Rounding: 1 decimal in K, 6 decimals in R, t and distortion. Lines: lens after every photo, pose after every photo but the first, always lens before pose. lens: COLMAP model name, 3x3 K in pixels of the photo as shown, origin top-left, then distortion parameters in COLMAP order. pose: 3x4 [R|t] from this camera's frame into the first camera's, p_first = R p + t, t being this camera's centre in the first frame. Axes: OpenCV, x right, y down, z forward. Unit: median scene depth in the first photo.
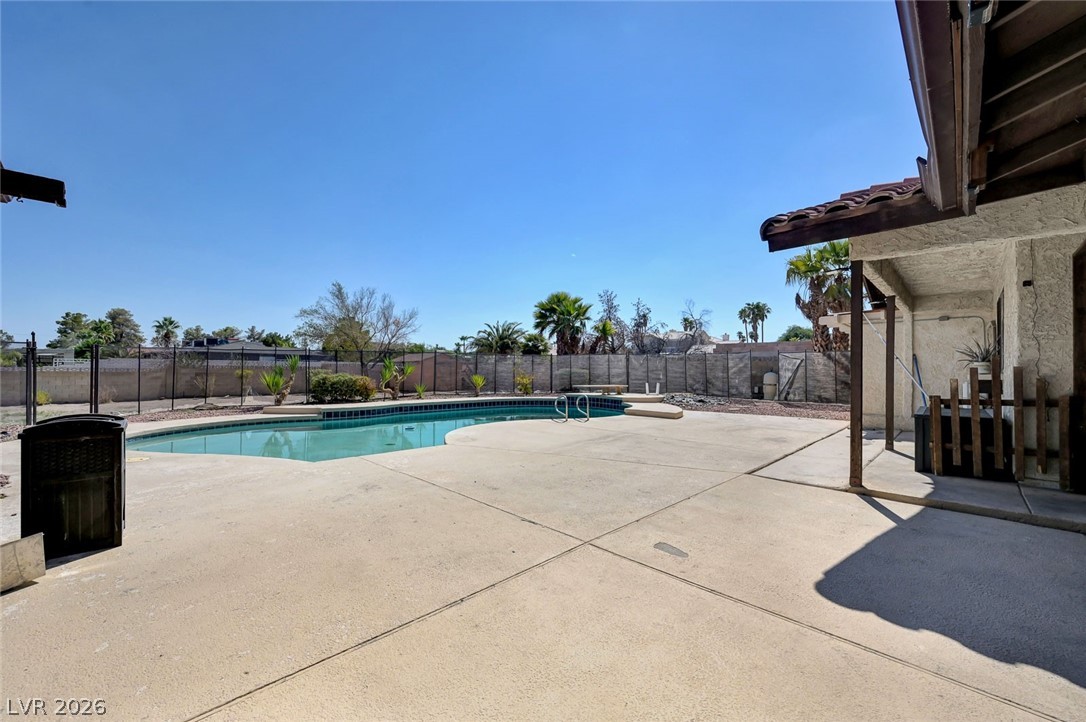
lens RADIAL K [[425.5, 0, 545.0], [0, 425.5, 364.7], [0, 0, 1]] dist [-0.001109, 0.000112]
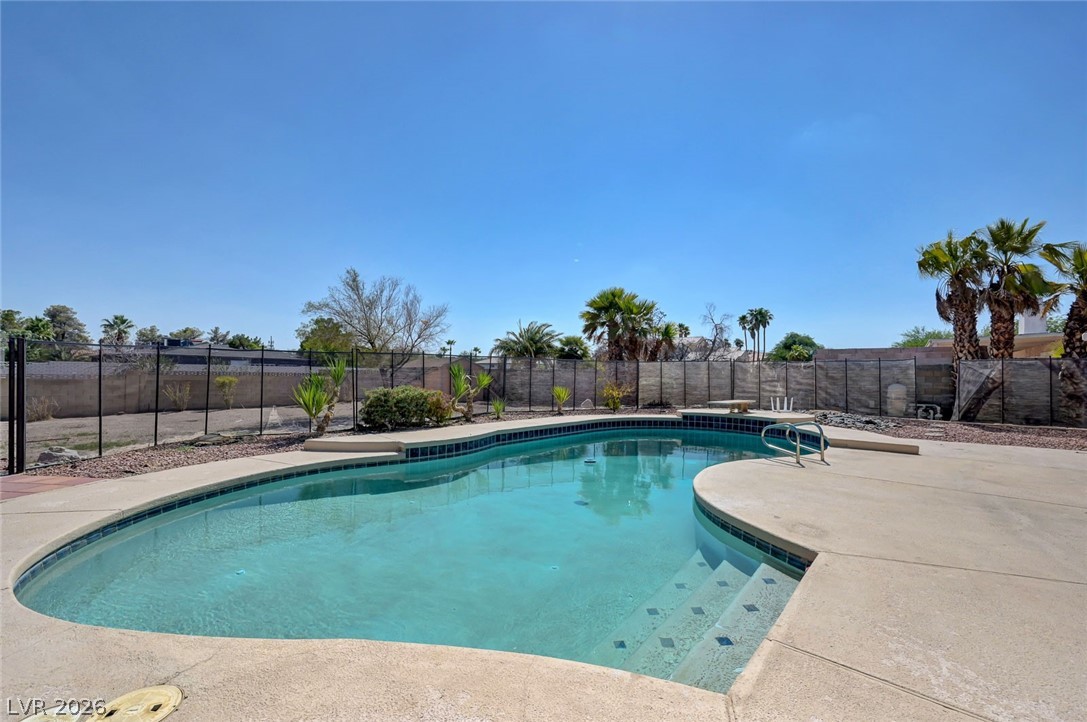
lens RADIAL K [[422.7, 0, 547.4], [0, 422.7, 375.3], [0, 0, 1]] dist [-0.000972, -0.000371]
pose [[0.997493, 0.003941, 0.070656, -0.128152], [-0.004787, 0.999919, 0.011820, -0.003011], [-0.070603, -0.012129, 0.997431, 0.126250]]
